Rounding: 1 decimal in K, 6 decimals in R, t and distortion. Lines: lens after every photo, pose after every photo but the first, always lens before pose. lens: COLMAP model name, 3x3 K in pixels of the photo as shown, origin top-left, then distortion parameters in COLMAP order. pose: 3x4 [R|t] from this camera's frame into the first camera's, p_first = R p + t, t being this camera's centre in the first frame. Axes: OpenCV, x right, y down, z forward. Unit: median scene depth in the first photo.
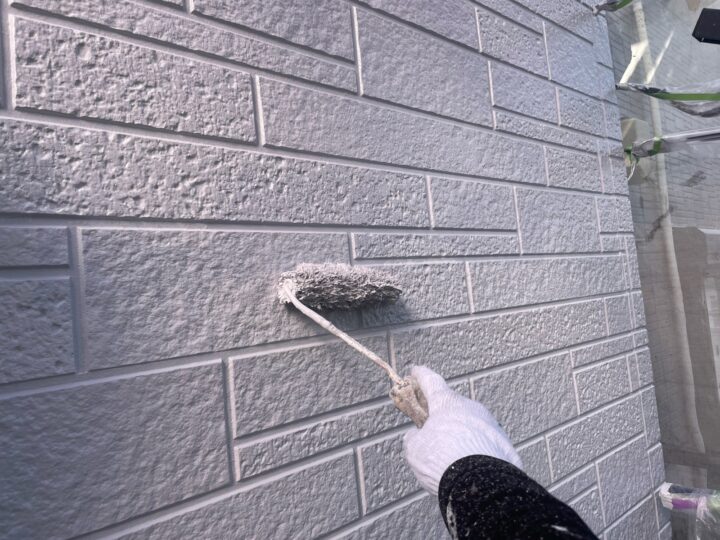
lens RADIAL K [[554.4, 0, 360.0], [0, 554.4, 270.0], [0, 0, 1]] dist [0.102460, -0.145588]
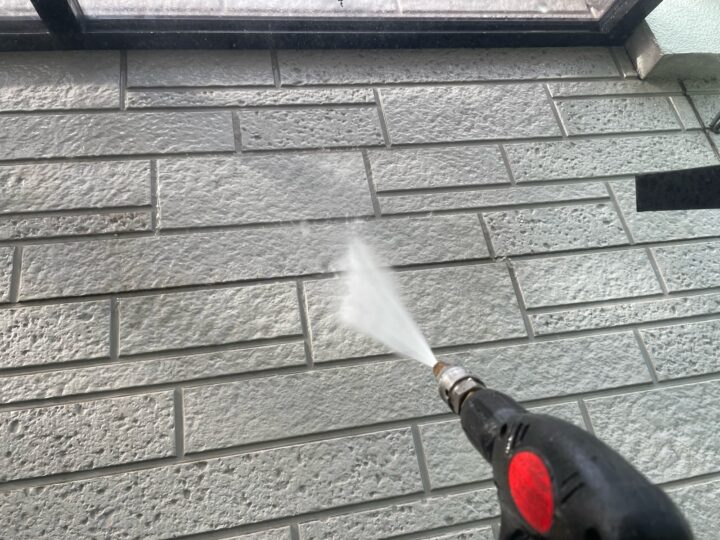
lens RADIAL K [[554.4, 0, 360.0], [0, 554.4, 270.0], [0, 0, 1]] dist [0.102460, -0.145588]
pose [[0.826162, -0.263911, -0.497803, 0.745040], [0.119661, 0.945547, -0.302691, -0.197214], [0.550580, 0.190504, 0.812755, 0.255570]]
